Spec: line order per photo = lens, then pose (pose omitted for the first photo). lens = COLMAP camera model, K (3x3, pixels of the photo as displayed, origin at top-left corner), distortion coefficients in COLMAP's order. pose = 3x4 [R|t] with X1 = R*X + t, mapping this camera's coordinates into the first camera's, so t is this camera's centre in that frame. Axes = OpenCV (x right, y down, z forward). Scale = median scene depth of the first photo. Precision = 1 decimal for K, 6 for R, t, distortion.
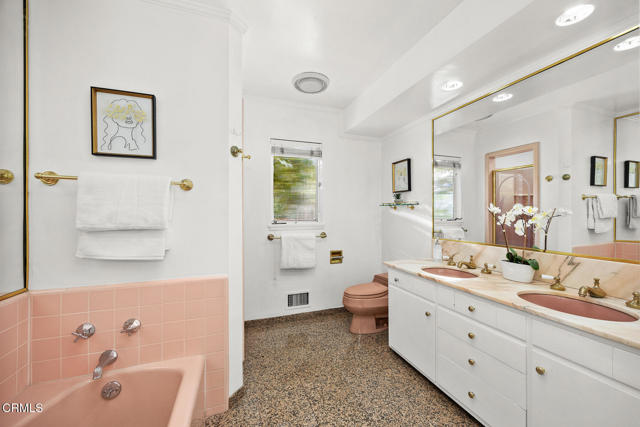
lens RADIAL K [[252.7, 0, 321.9], [0, 252.7, 212.6], [0, 0, 1]] dist [0.001260, 0.000244]
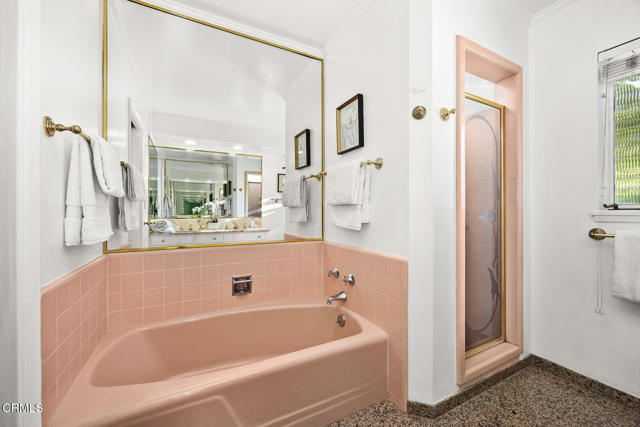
lens RADIAL K [[252.7, 0, 321.9], [0, 252.7, 212.6], [0, 0, 1]] dist [0.001260, 0.000244]
pose [[0.144393, 0.004140, -0.989512, 0.443268], [-0.000529, 0.999991, 0.004107, 0.087362], [0.989520, -0.000069, 0.144394, 0.583042]]
